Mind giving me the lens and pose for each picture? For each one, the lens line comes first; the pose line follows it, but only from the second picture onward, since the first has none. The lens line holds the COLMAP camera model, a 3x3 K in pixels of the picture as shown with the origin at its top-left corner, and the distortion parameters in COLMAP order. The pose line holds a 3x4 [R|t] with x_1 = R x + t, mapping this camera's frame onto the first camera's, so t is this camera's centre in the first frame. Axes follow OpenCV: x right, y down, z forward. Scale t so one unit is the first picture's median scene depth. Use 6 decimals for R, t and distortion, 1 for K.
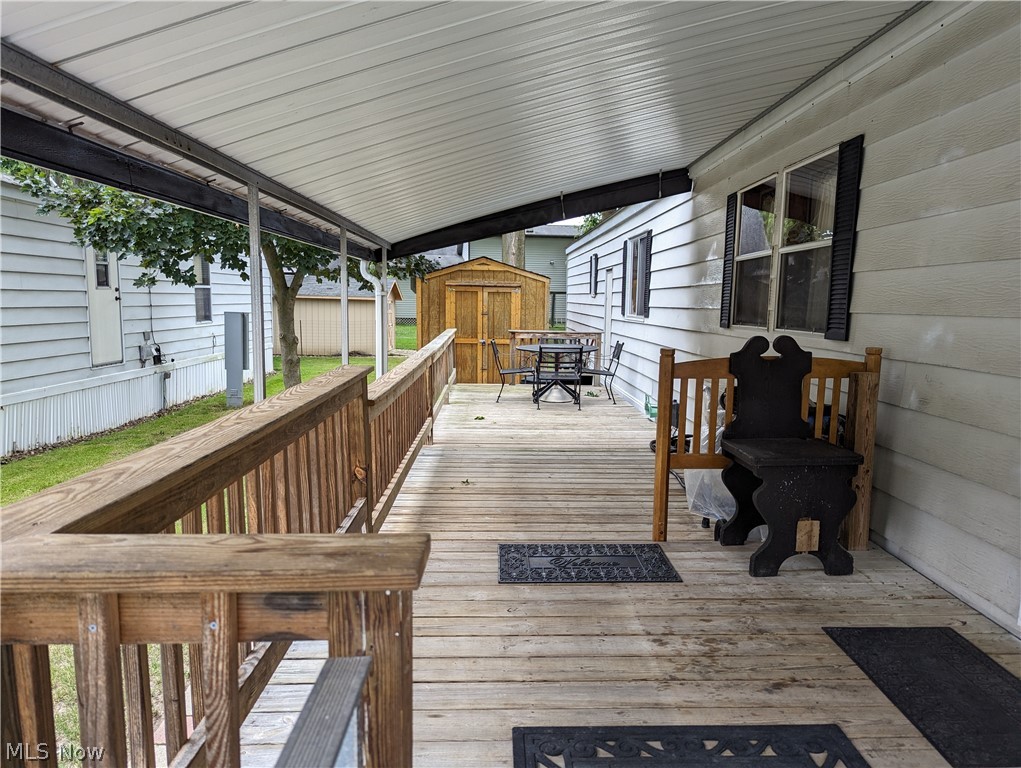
lens RADIAL K [[717.8, 0, 513.5], [0, 717.8, 384.5], [0, 0, 1]] dist [0.045570, -0.030046]
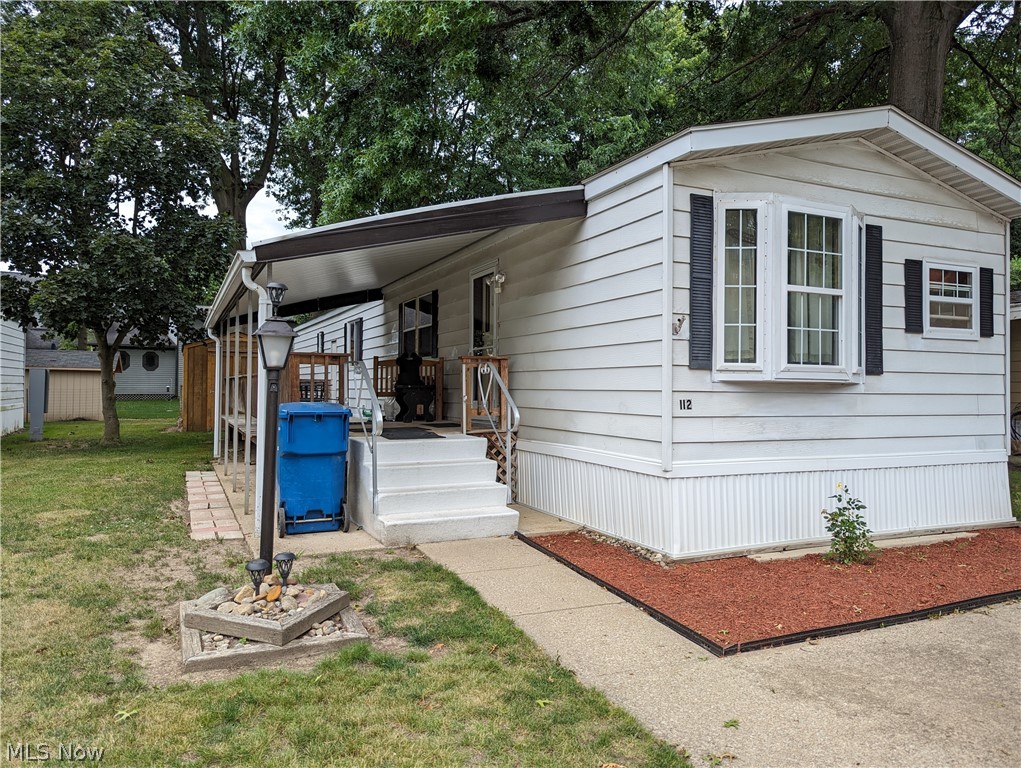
lens RADIAL K [[717.8, 0, 511.4], [0, 717.8, 380.0], [0, 0, 1]] dist [0.045570, -0.030046]
pose [[0.917483, 0.001329, 0.397772, -0.256476], [0.048759, 0.992077, -0.115779, 0.235857], [-0.394775, 0.125620, 0.910150, -1.080889]]
